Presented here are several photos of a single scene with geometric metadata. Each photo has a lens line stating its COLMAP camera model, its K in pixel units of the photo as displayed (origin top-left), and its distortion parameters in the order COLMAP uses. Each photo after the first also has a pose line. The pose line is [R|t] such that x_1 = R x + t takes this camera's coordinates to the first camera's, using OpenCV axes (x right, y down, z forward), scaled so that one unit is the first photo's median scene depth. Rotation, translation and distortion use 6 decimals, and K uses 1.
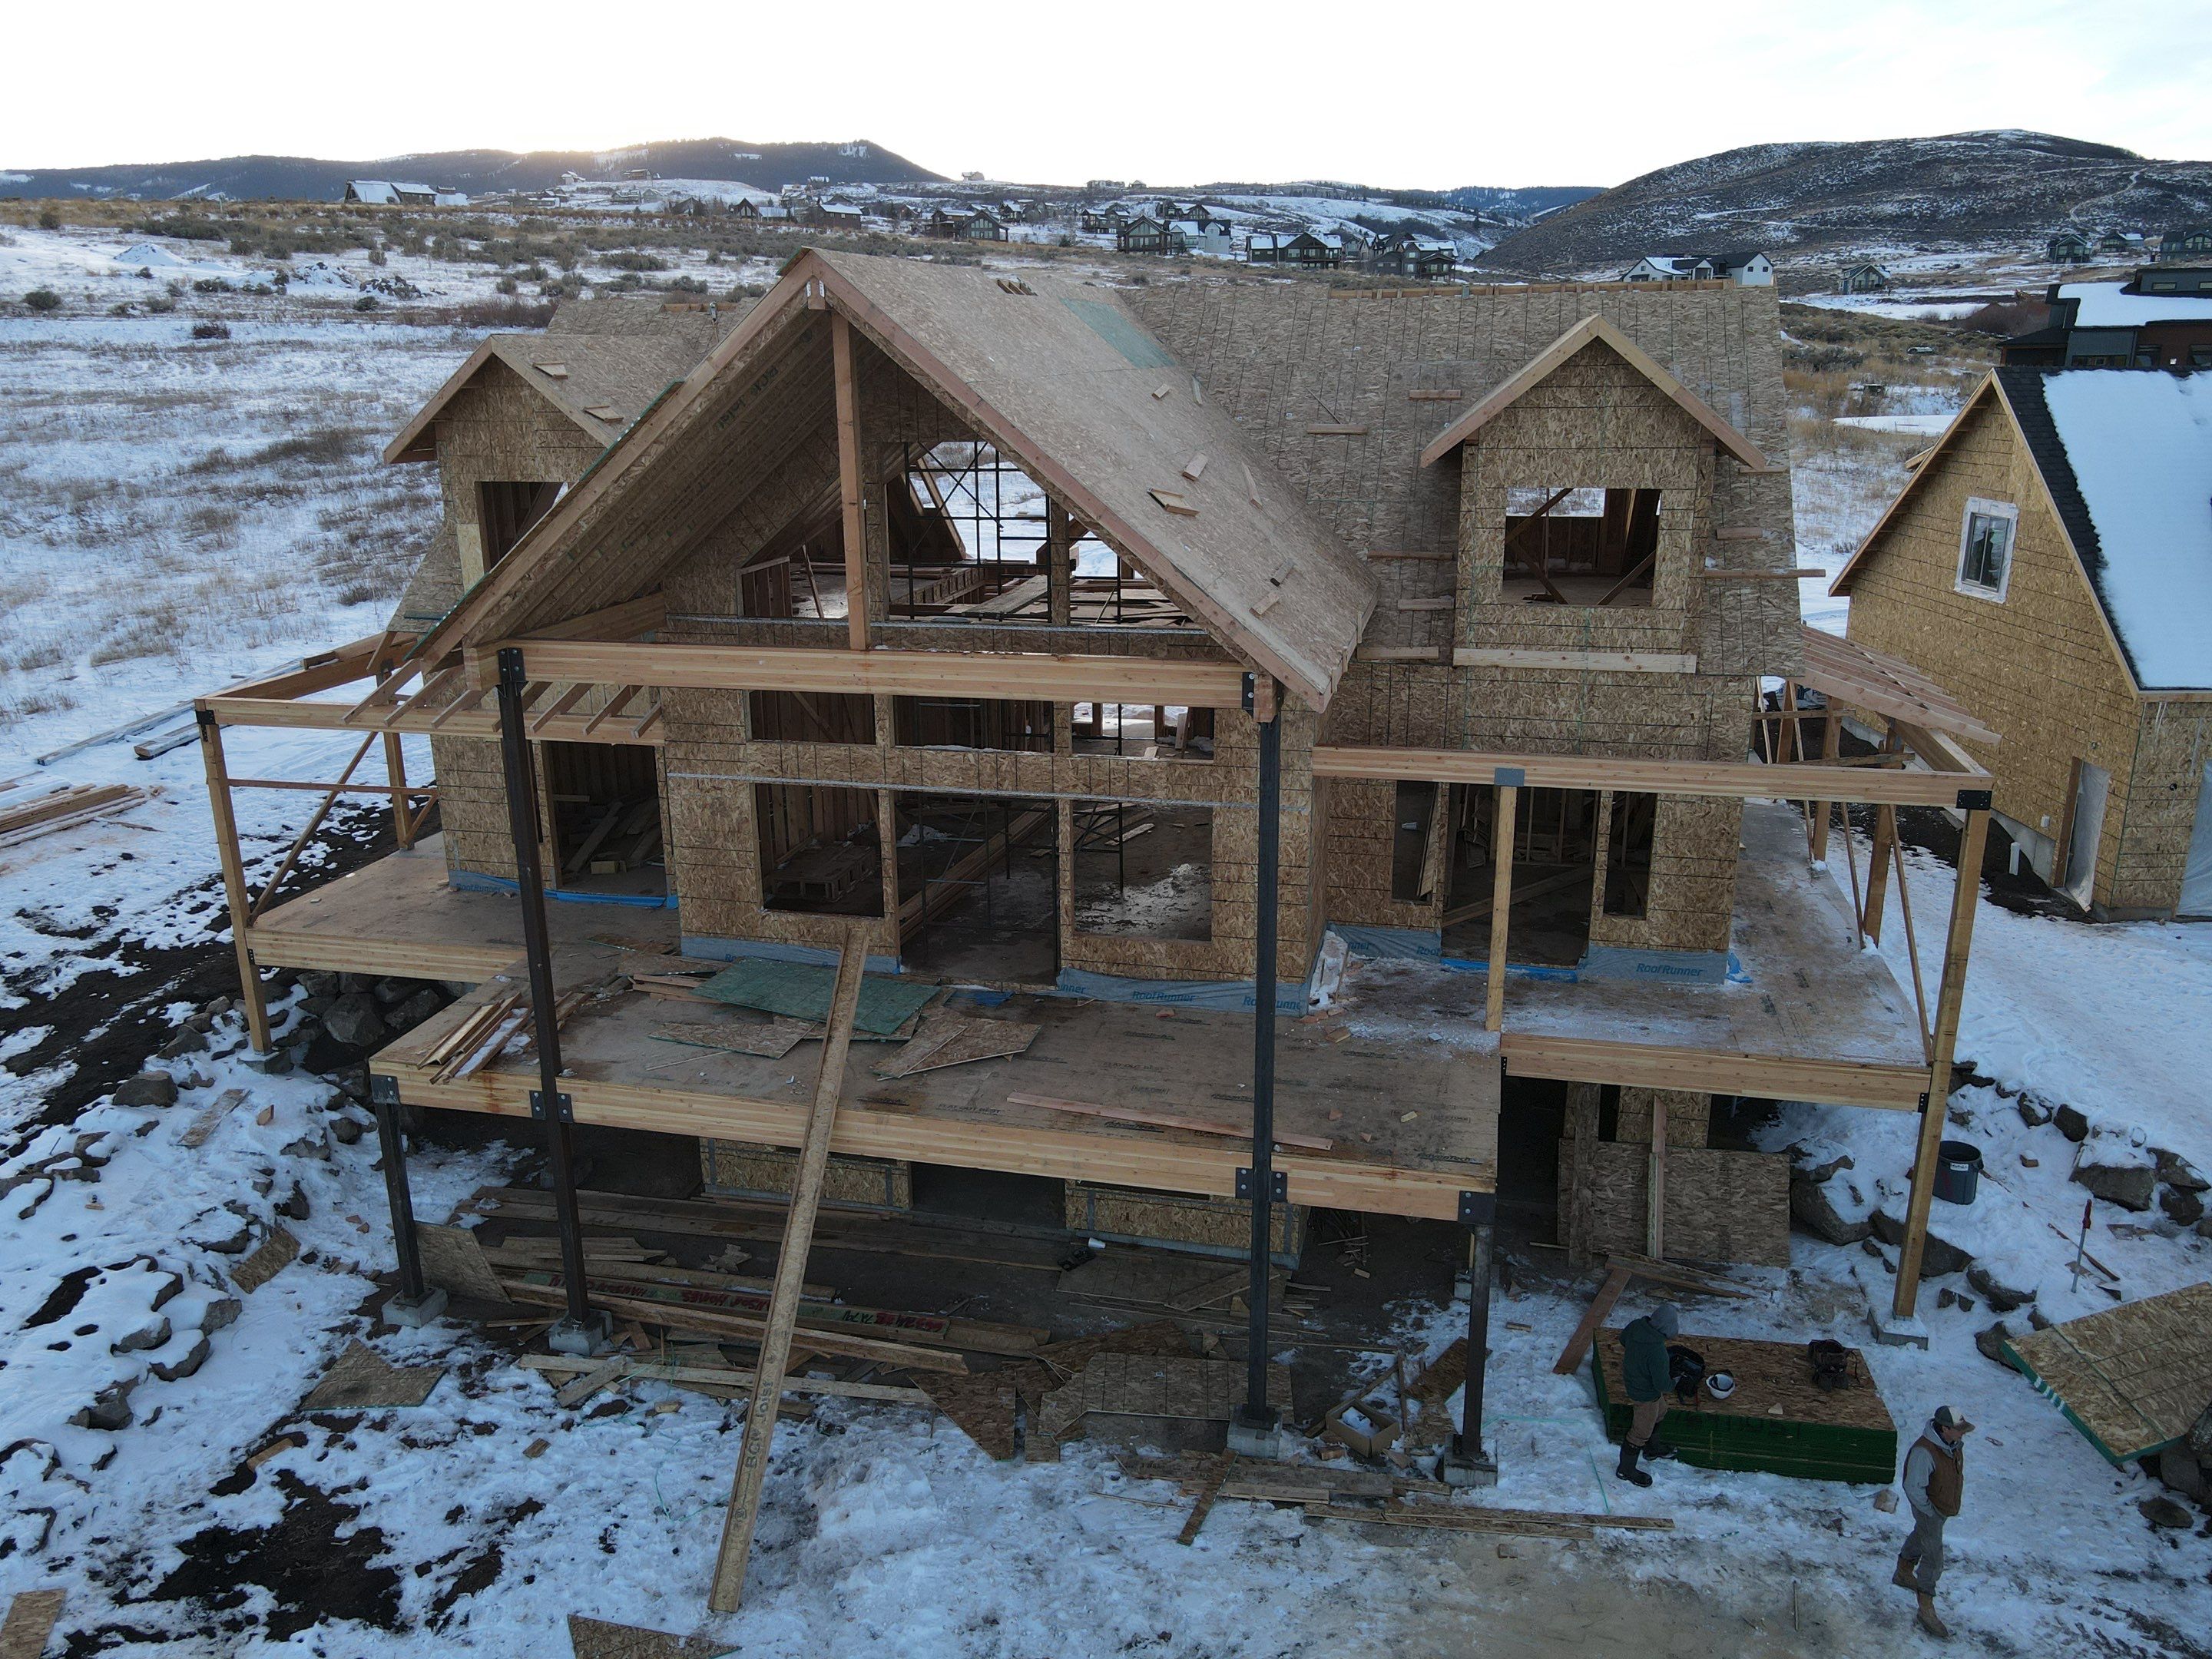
lens RADIAL K [[1627.7, 0, 1106.0], [0, 1627.7, 829.5], [0, 0, 1]] dist [0.008772, -0.009814]
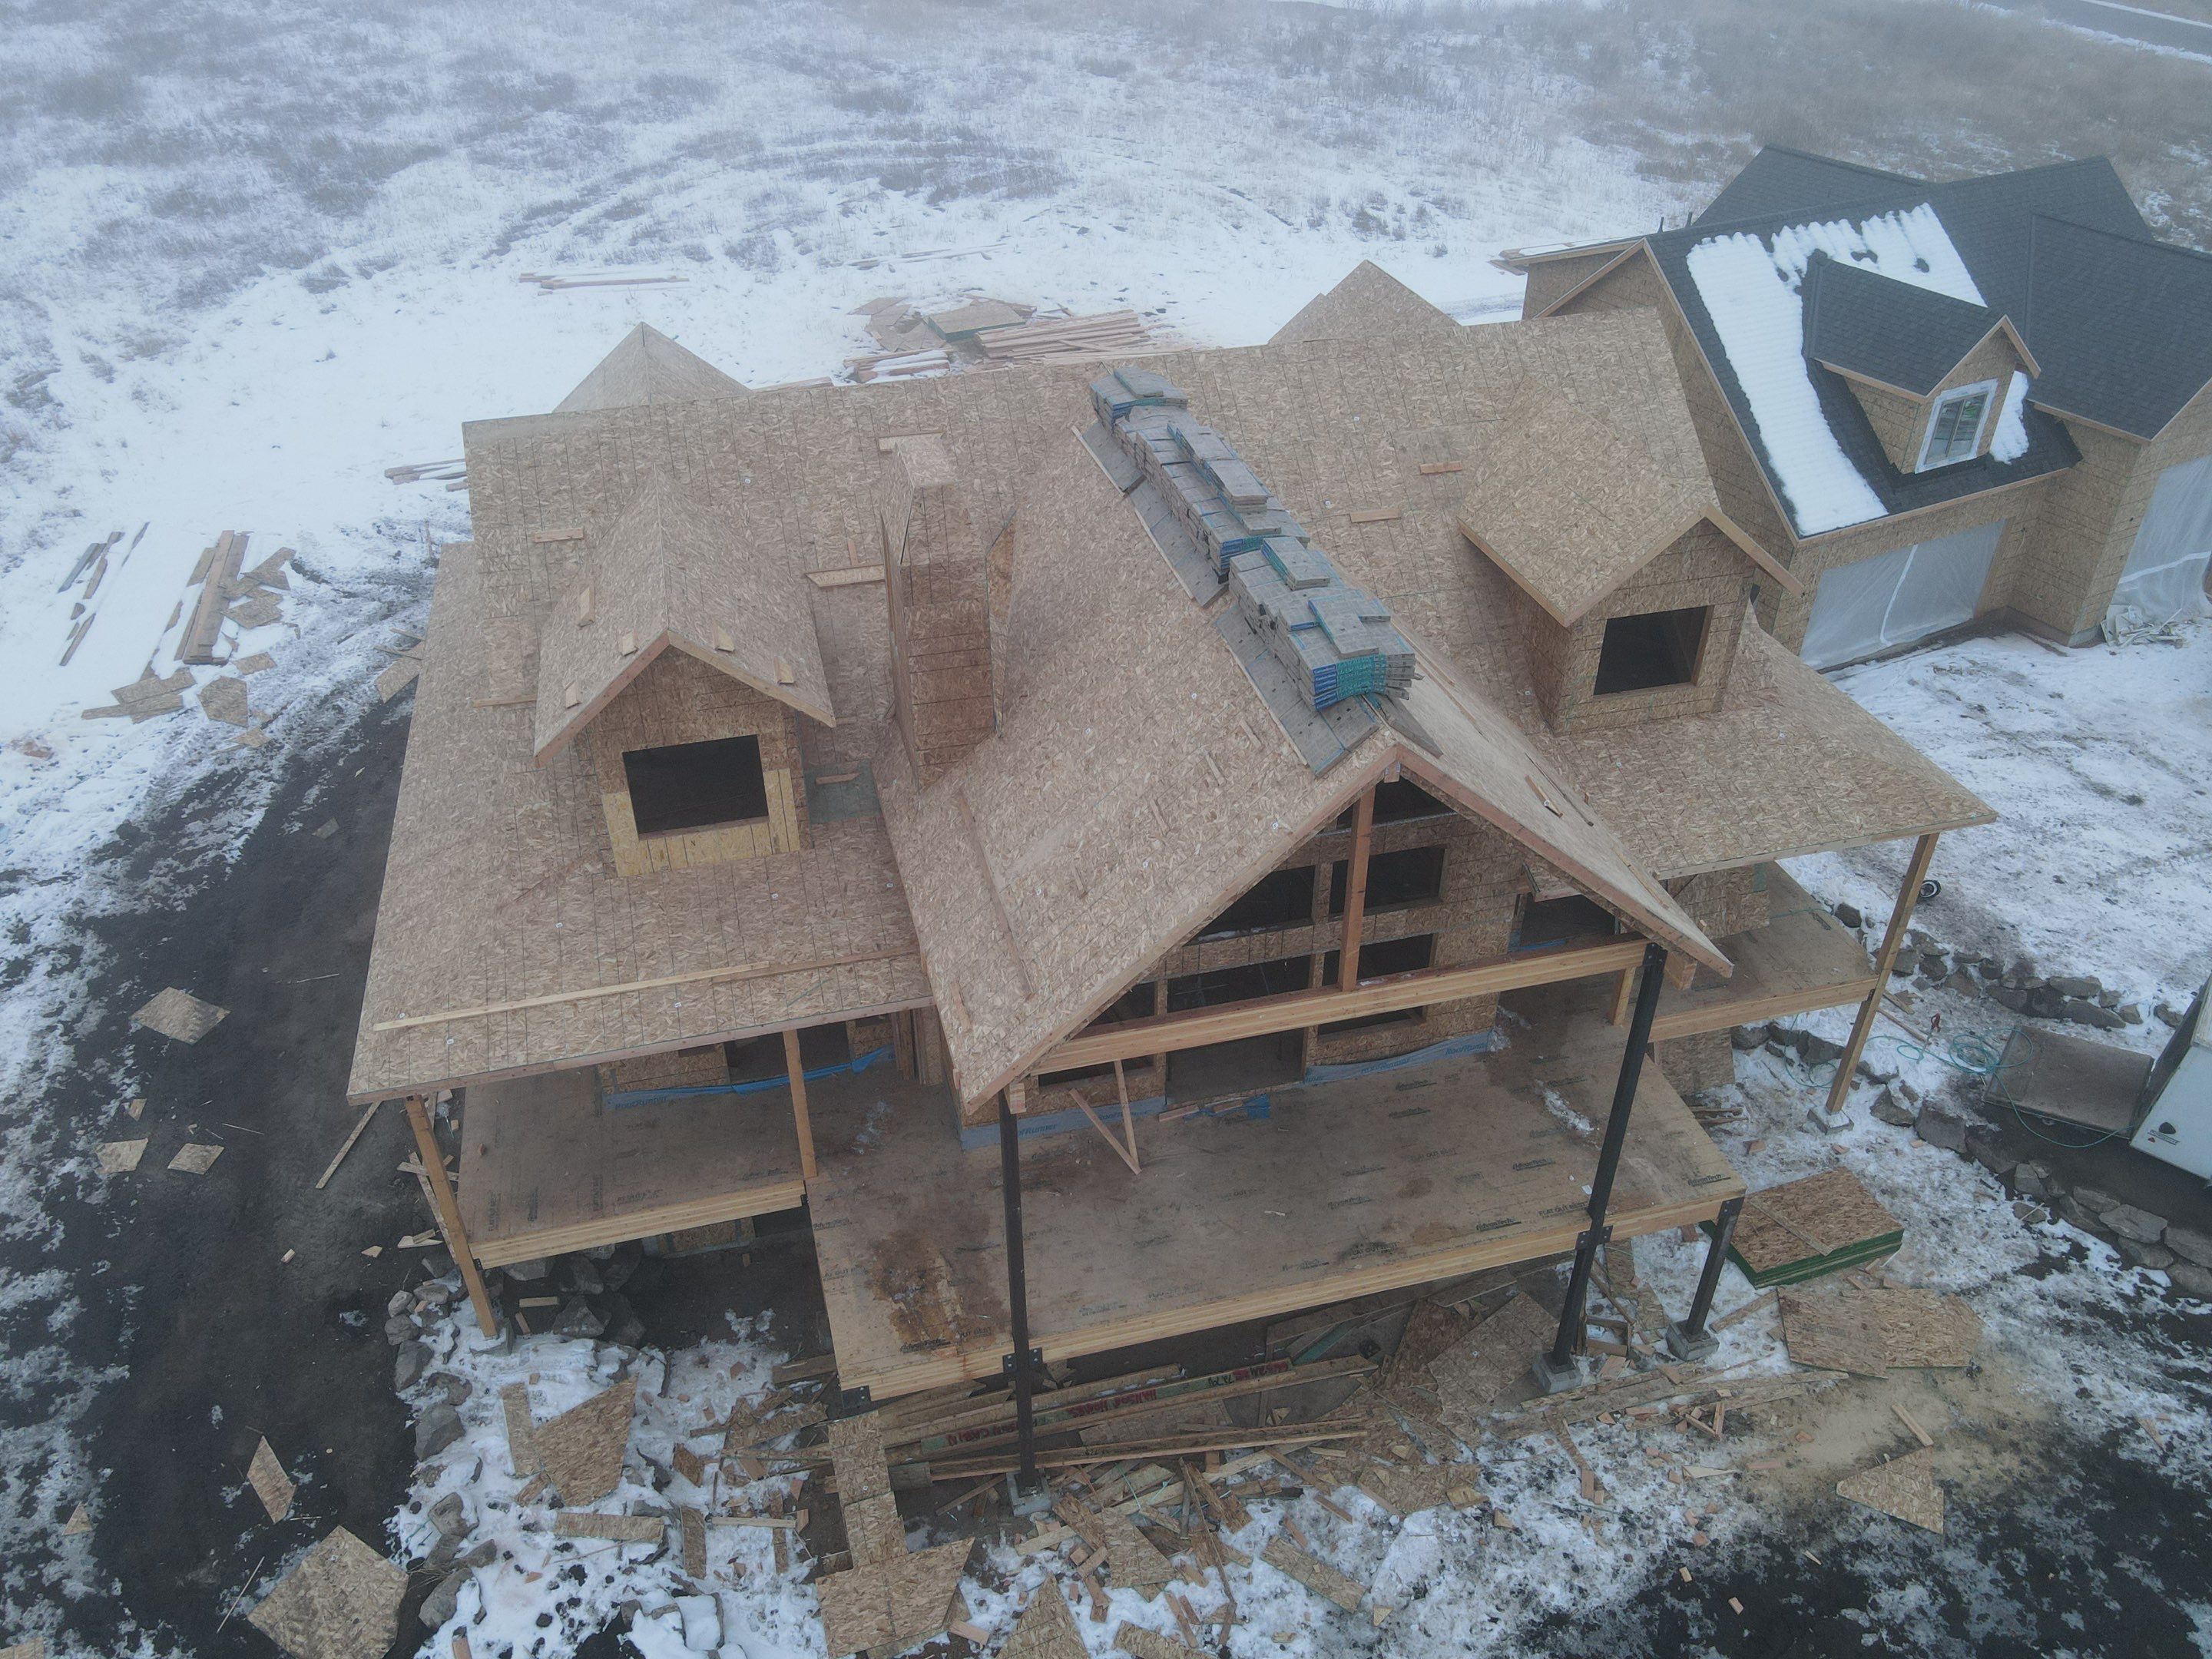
lens RADIAL K [[1607.7, 0, 1106.0], [0, 1607.7, 829.5], [0, 0, 1]] dist [0.005100, -0.003149]
pose [[0.881987, -0.264970, 0.389731, -0.124007], [0.129413, 0.931355, 0.340338, -0.108423], [-0.453157, -0.249737, 0.855733, 0.020632]]
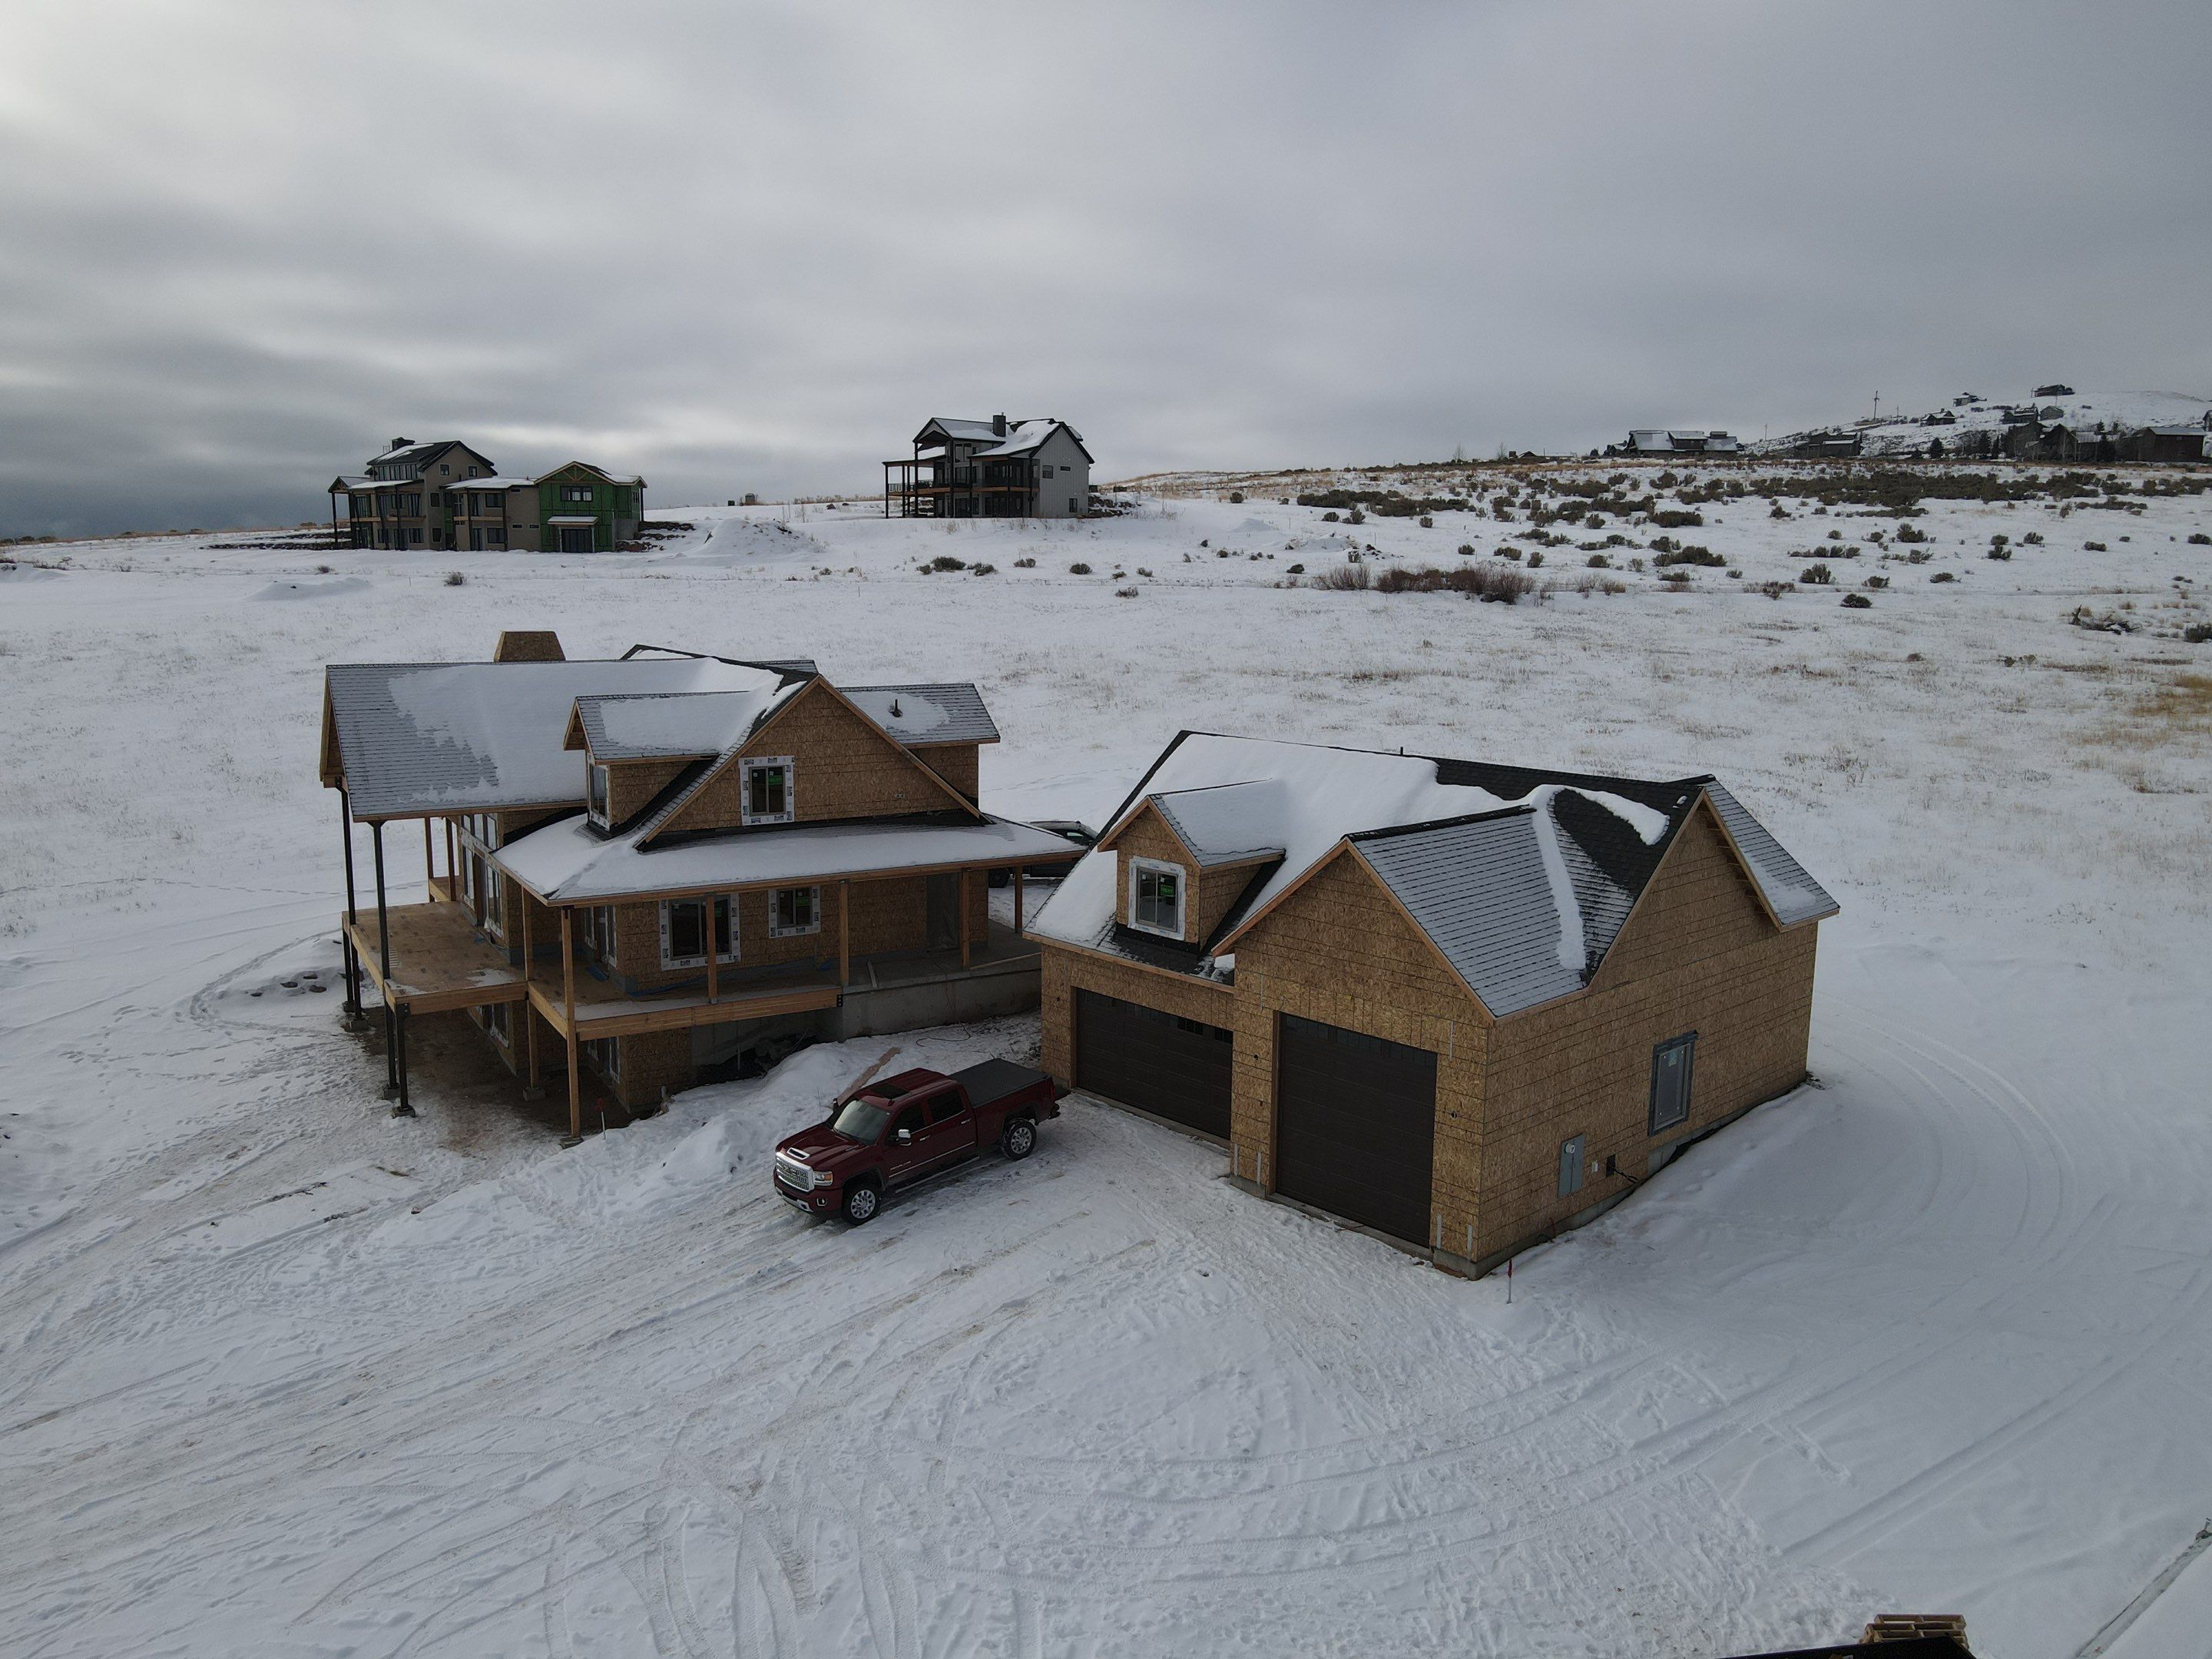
lens RADIAL K [[1627.7, 0, 1106.0], [0, 1627.7, 829.5], [0, 0, 1]] dist [0.008772, -0.009814]
pose [[0.656739, 0.123719, -0.743900, 0.535237], [-0.204890, 0.978617, -0.018129, -0.048500], [0.725751, 0.164324, 0.668045, -0.019490]]
